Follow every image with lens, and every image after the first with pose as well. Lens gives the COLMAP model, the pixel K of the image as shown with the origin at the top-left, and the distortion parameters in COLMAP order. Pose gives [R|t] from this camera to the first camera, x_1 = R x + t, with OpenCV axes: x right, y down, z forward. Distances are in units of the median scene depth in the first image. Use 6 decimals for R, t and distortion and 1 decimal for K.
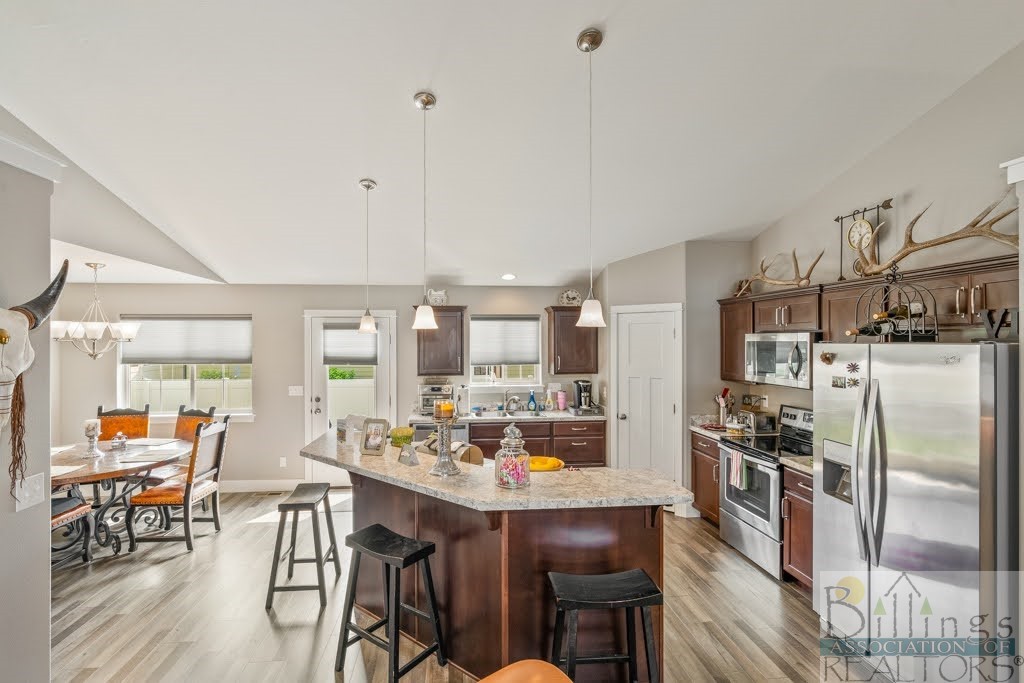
lens RADIAL K [[472.2, 0, 503.9], [0, 472.2, 344.5], [0, 0, 1]] dist [-0.003523, -0.000357]
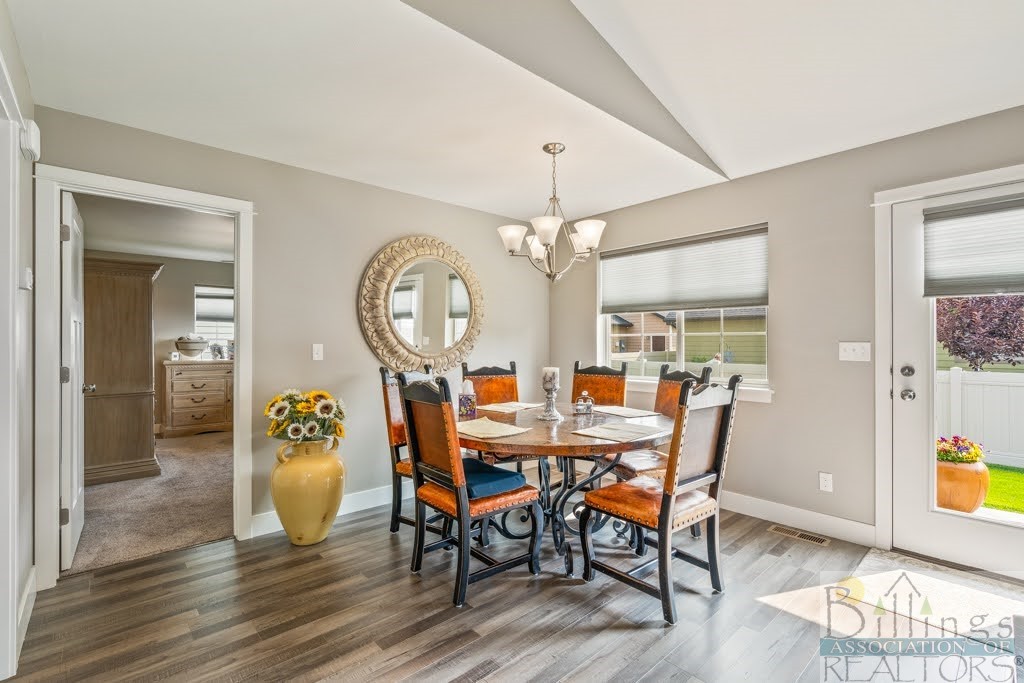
lens RADIAL K [[472.2, 0, 503.9], [0, 472.2, 344.5], [0, 0, 1]] dist [-0.003523, -0.000357]
pose [[0.581628, 0.003947, -0.813445, -0.292197], [-0.001603, 0.999992, 0.003706, 0.106854], [0.813453, -0.000852, 0.581630, 0.459773]]
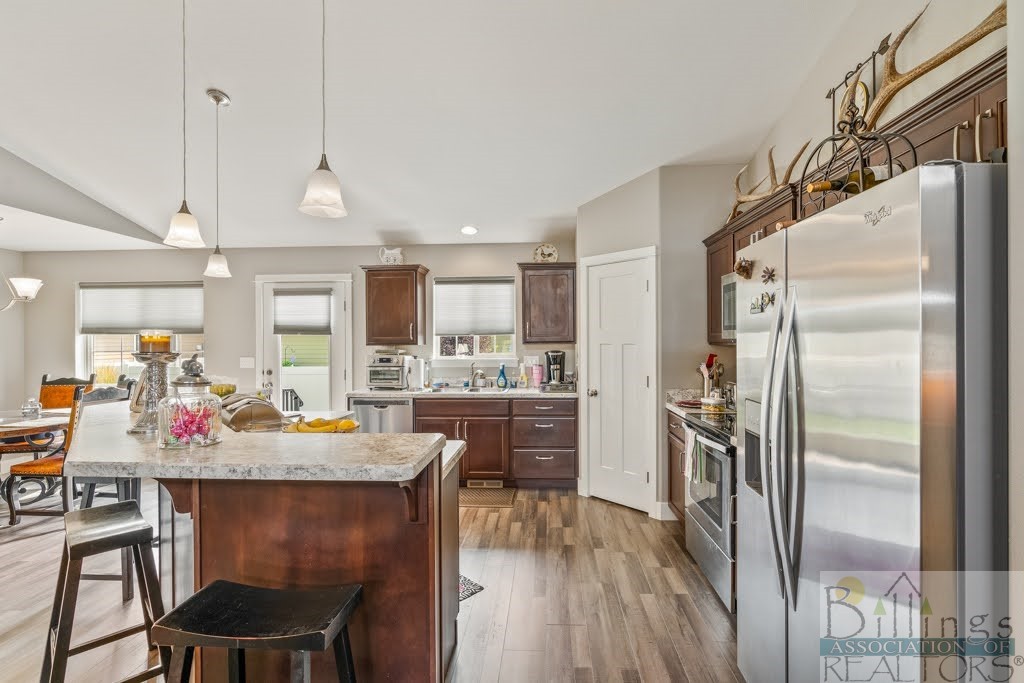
lens RADIAL K [[474.5, 0, 526.4], [0, 474.5, 342.7], [0, 0, 1]] dist [-0.001775, -0.000438]
pose [[0.989714, -0.002370, -0.143038, 0.280193], [0.002383, 0.999997, -0.000084, 0.072698], [0.143038, -0.000258, 0.989717, 0.191695]]
